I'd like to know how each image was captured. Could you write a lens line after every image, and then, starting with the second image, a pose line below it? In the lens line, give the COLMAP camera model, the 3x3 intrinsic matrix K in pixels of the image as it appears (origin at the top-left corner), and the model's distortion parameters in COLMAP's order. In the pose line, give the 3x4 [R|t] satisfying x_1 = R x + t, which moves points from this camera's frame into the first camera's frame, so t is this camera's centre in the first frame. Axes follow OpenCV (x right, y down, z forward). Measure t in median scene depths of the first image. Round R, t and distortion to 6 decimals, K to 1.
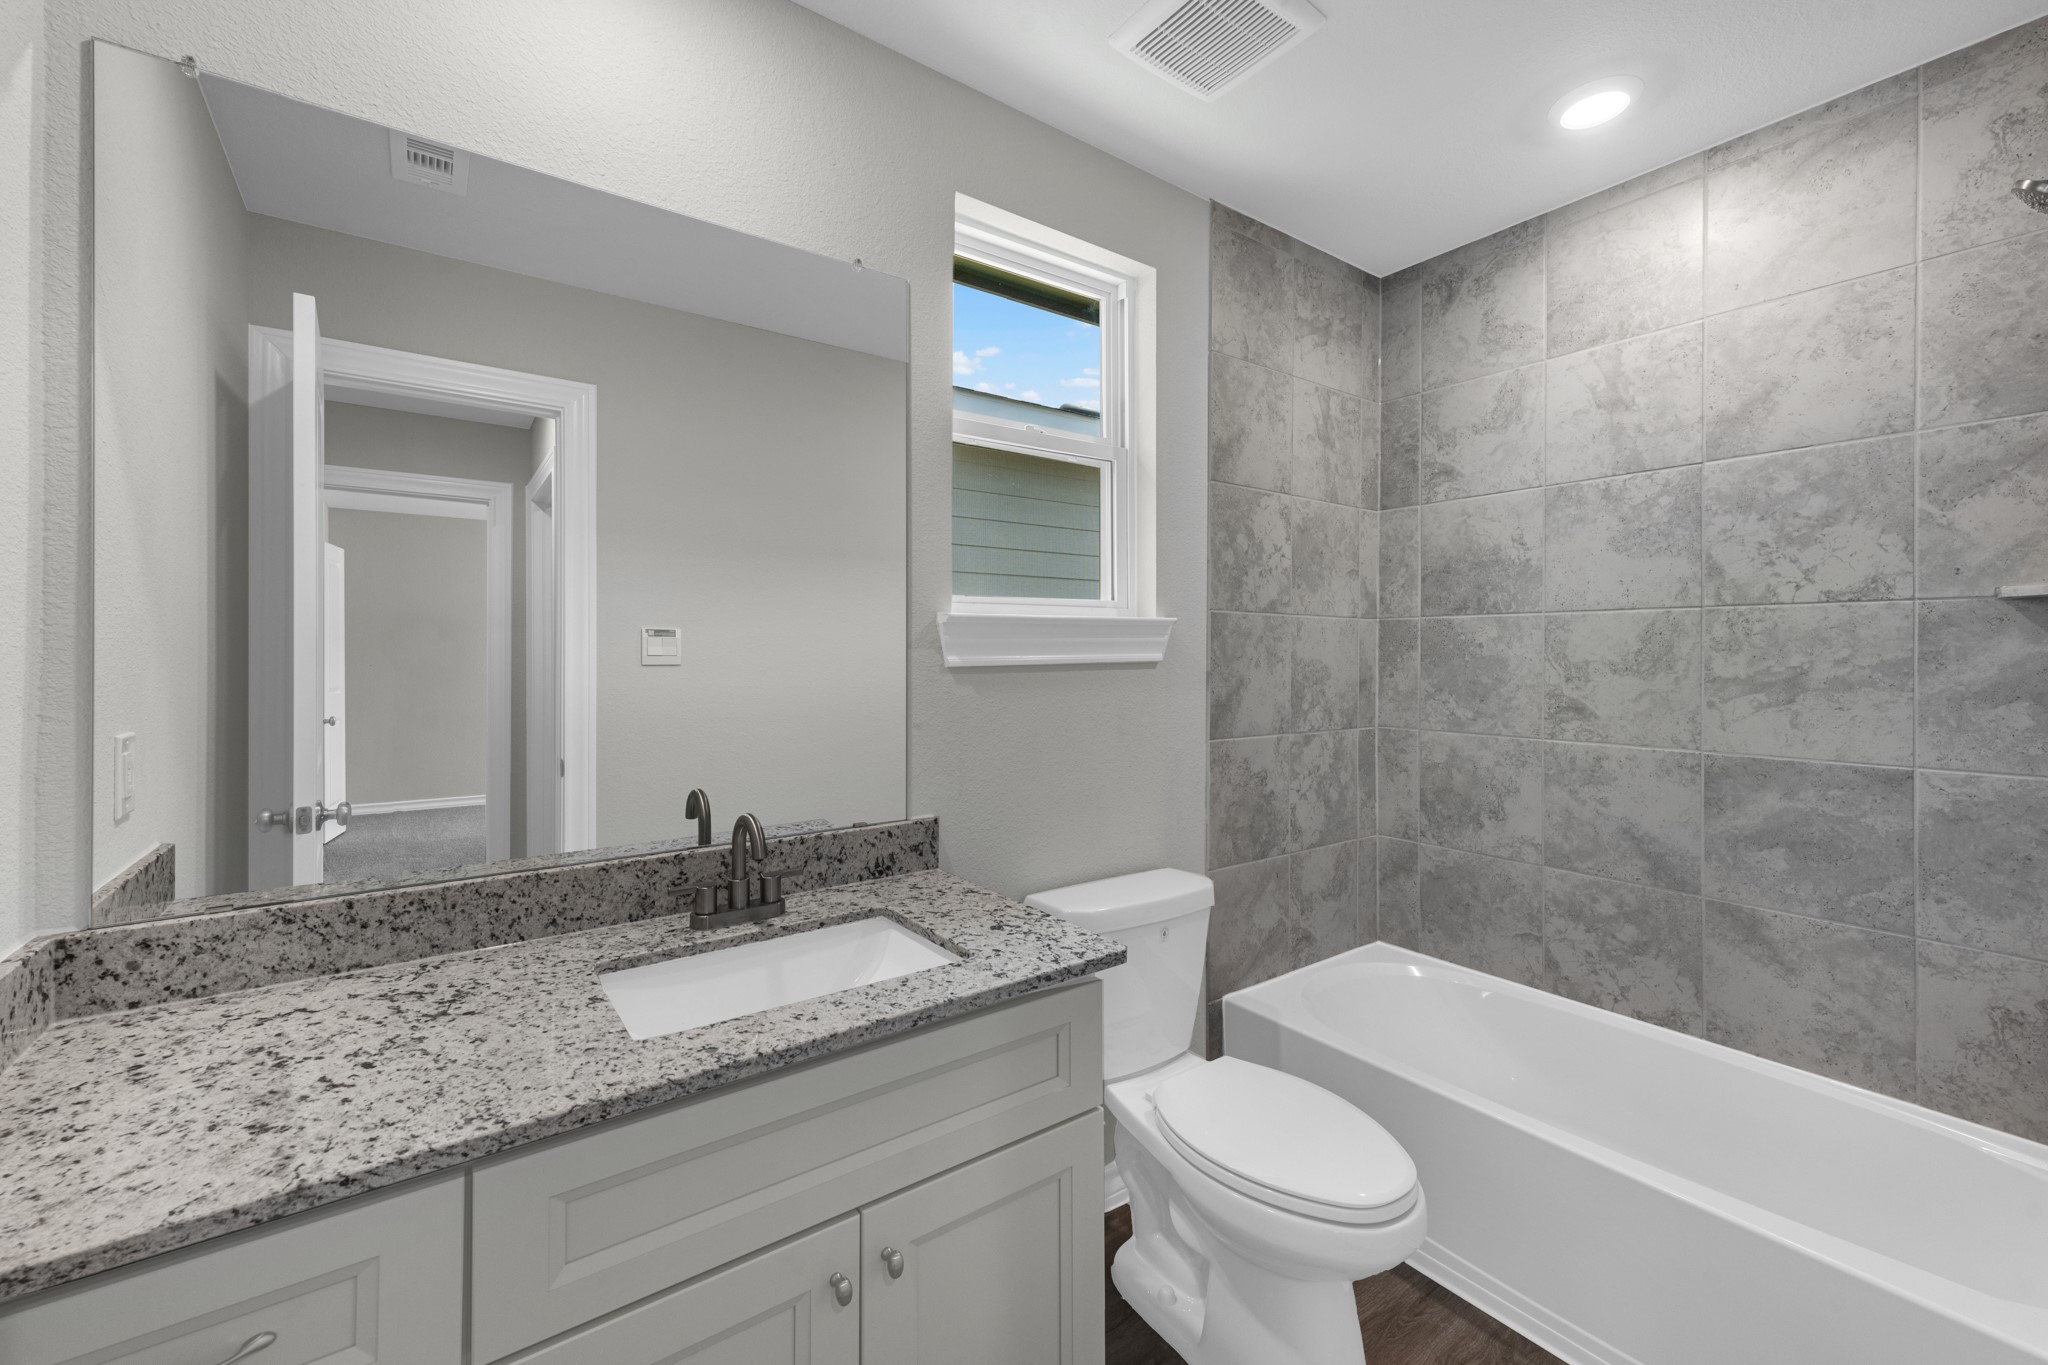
lens RADIAL K [[838.3, 0, 1027.2], [0, 838.3, 665.6], [0, 0, 1]] dist [0.002188, 0.000197]
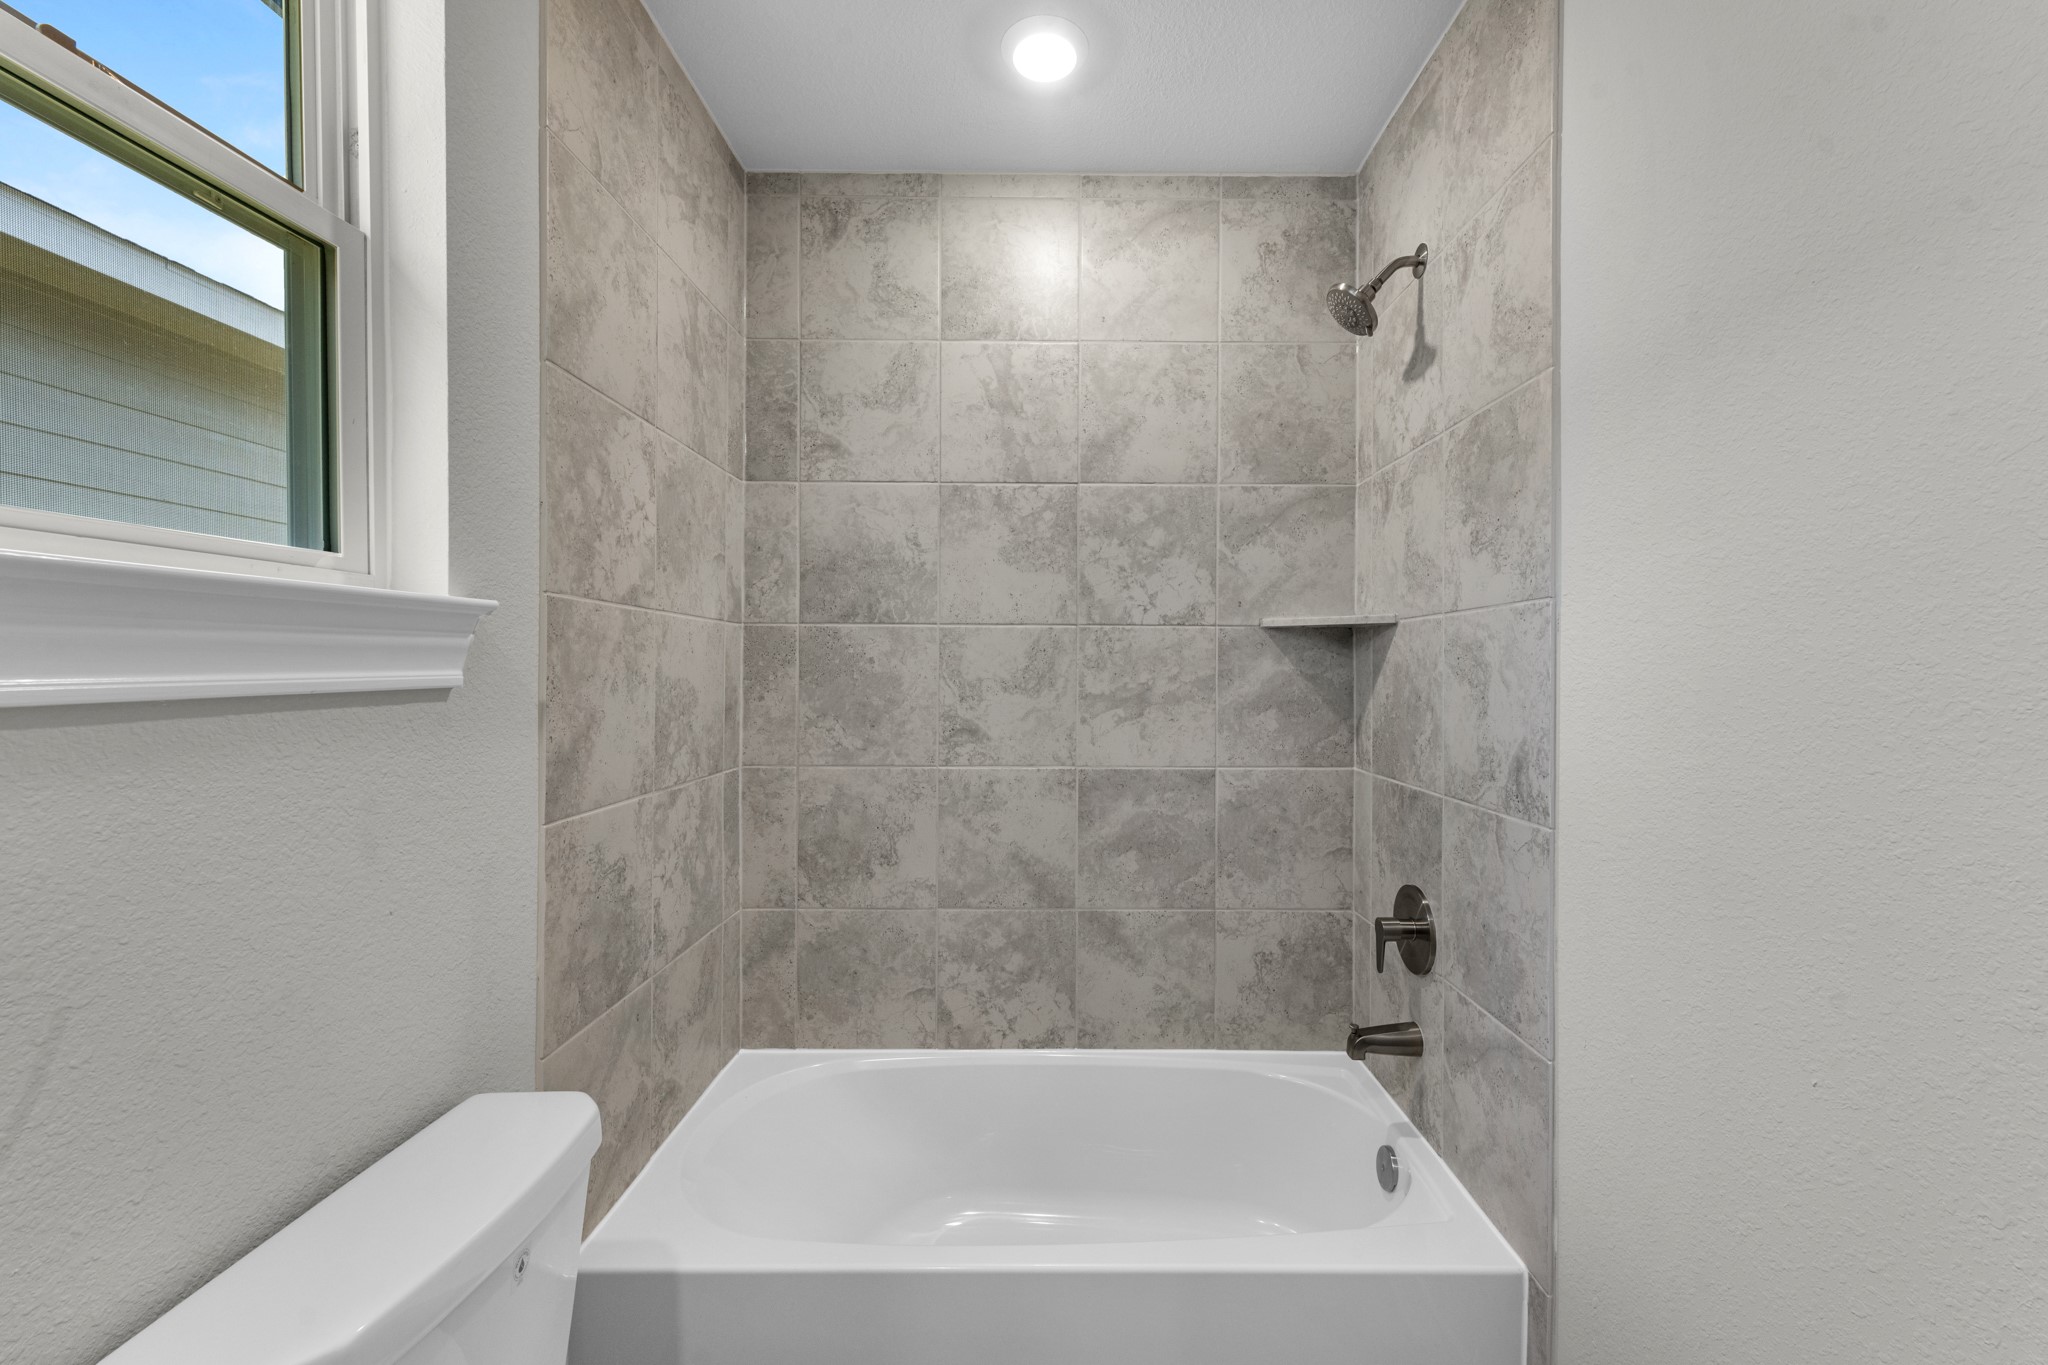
lens RADIAL K [[825.3, 0, 1022.9], [0, 825.3, 673.8], [0, 0, 1]] dist [0.009932, 0.000311]
pose [[0.594198, -0.003001, 0.804313, -0.036244], [0.008098, 0.999965, -0.002251, -0.008050], [-0.804278, 0.007851, 0.594202, 0.414121]]
